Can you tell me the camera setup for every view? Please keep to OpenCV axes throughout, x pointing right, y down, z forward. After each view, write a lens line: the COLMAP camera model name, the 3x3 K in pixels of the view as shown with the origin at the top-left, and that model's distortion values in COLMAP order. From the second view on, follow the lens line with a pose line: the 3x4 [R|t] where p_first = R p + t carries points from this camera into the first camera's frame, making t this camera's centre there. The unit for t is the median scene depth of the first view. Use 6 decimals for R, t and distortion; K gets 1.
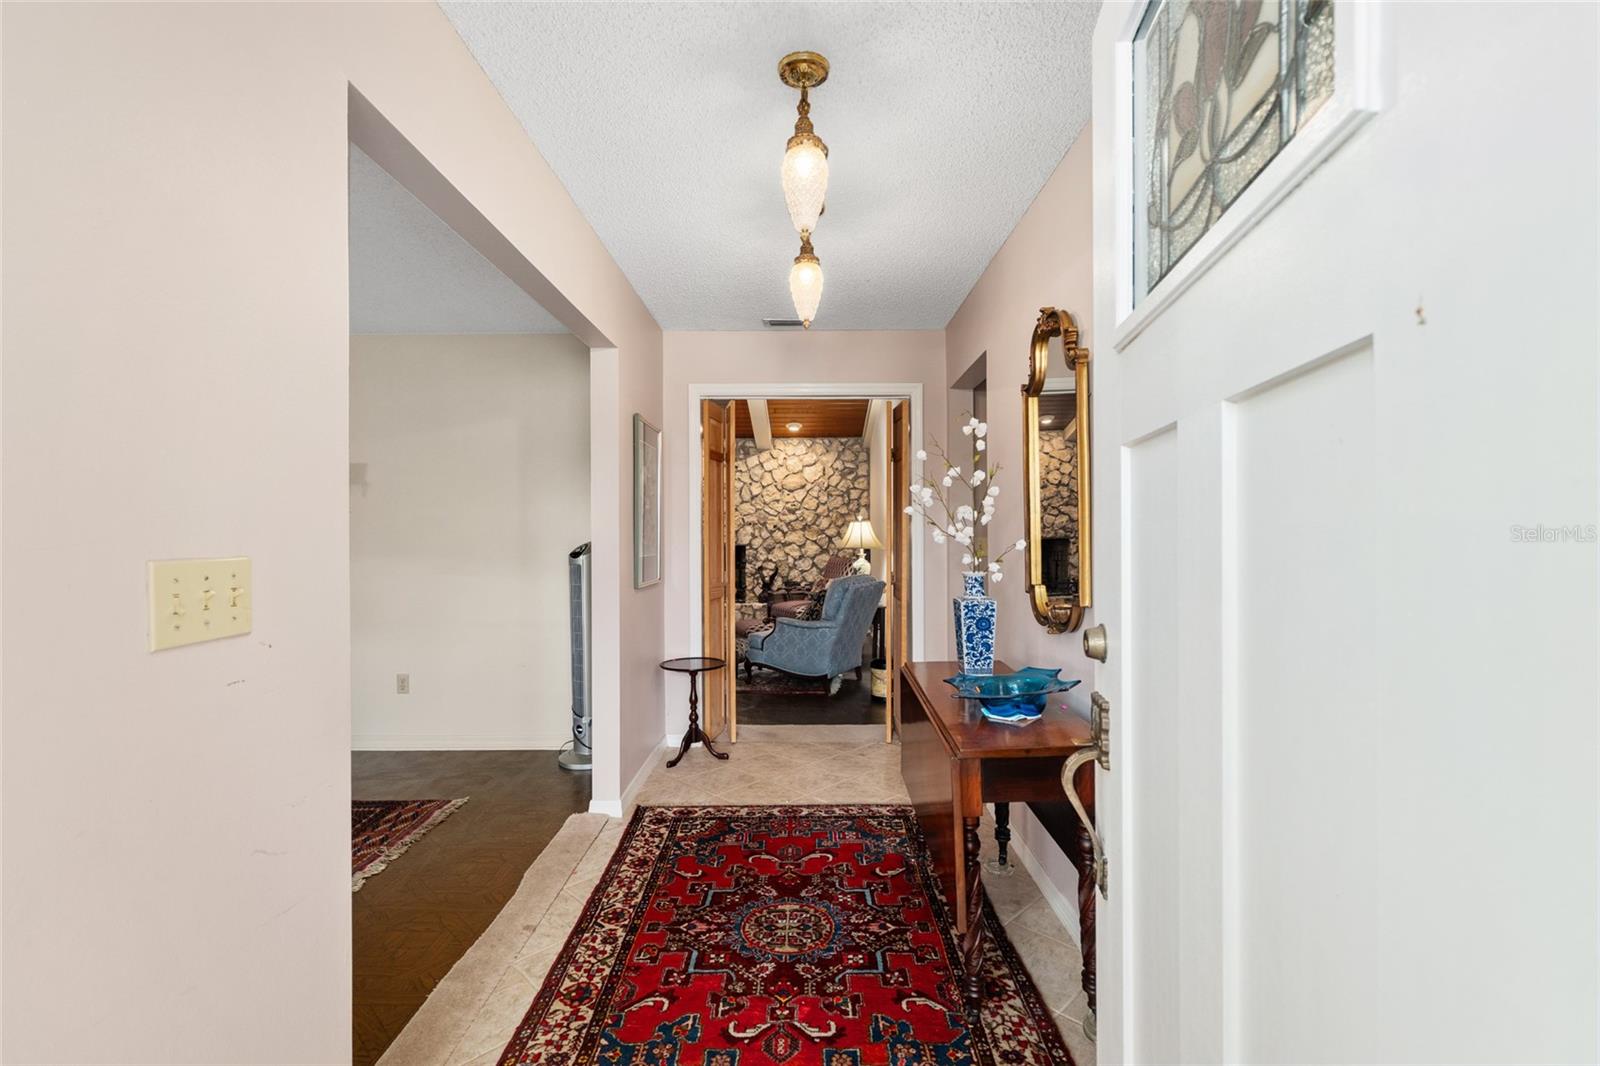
lens RADIAL K [[695.9, 0, 801.1], [0, 695.9, 537.7], [0, 0, 1]] dist [-0.006914, -0.000206]
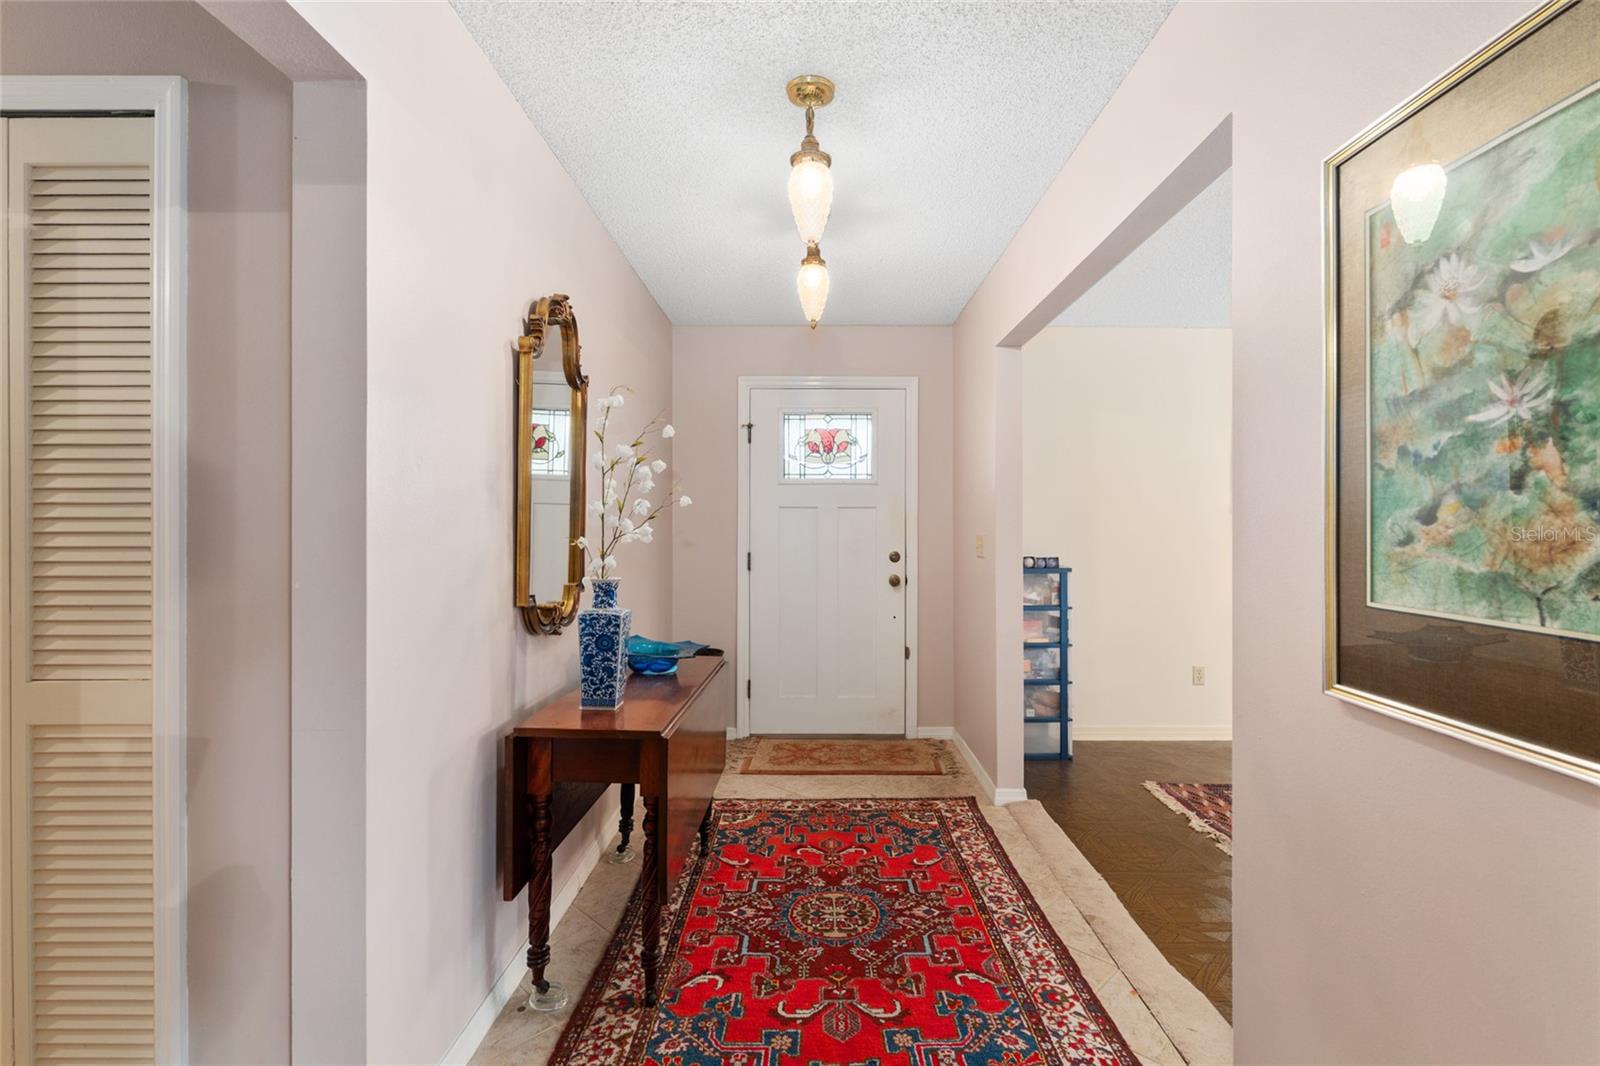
lens RADIAL K [[740.1, 0, 803.4], [0, 740.1, 526.1], [0, 0, 1]] dist [-0.000270, -0.000023]
pose [[-0.999940, 0.006871, 0.008507, 0.012963], [0.006916, 0.999962, 0.005341, -0.016203], [-0.008470, 0.005400, -0.999950, 2.093826]]
